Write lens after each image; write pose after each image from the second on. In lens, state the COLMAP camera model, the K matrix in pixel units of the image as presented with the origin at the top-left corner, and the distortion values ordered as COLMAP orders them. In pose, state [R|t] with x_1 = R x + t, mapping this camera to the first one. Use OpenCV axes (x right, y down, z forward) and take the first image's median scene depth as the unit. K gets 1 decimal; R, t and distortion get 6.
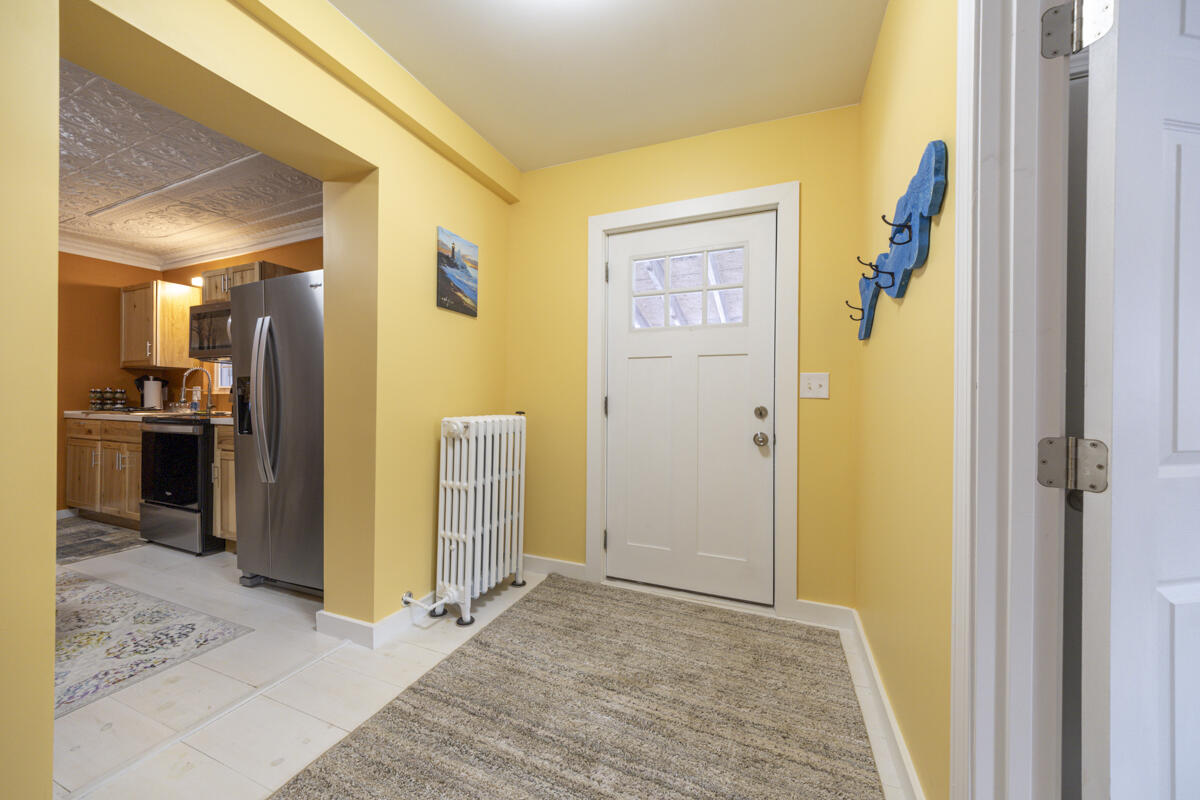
lens RADIAL K [[407.3, 0, 601.1], [0, 407.3, 398.7], [0, 0, 1]] dist [-0.001597, -0.000245]
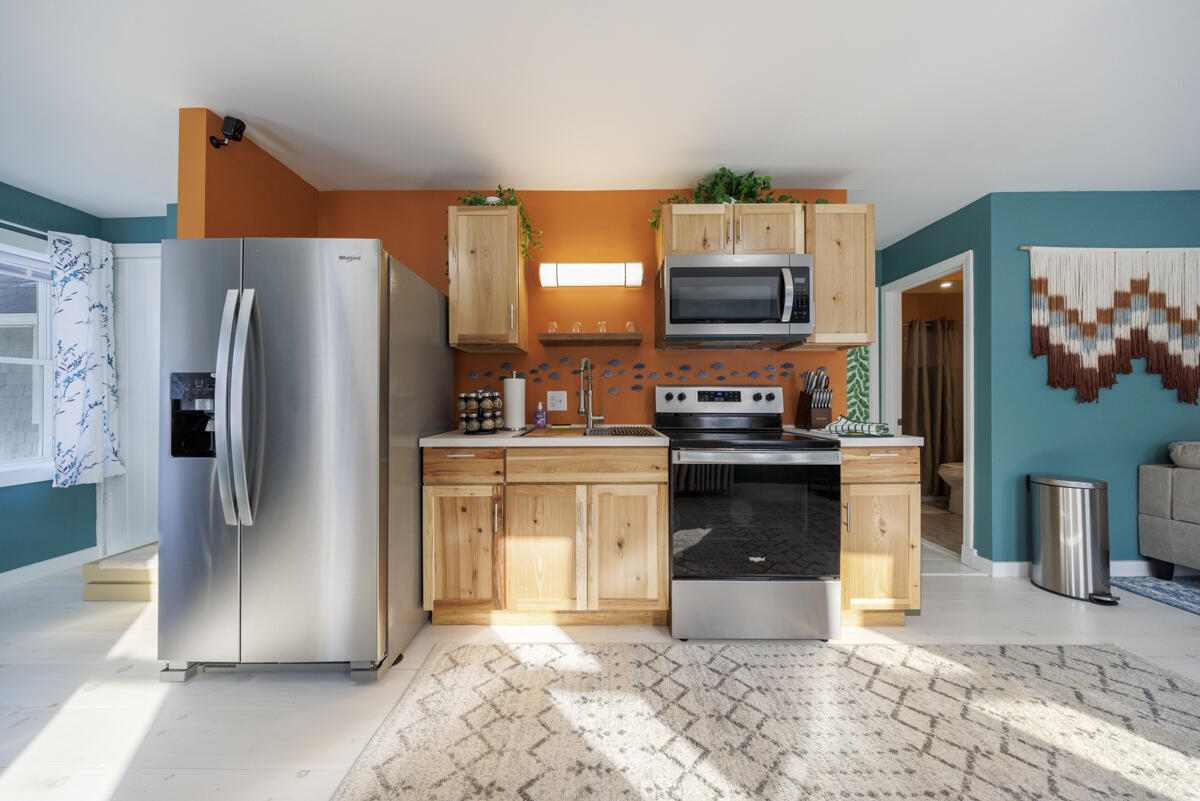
lens RADIAL K [[364.8, 0, 604.8], [0, 364.8, 414.2], [0, 0, 1]] dist [0.000640, 0.000081]
pose [[0.925045, -0.012415, 0.379655, -0.965681], [0.003971, 0.999727, 0.023016, -0.004205], [-0.379838, -0.019783, 0.924842, 0.363133]]
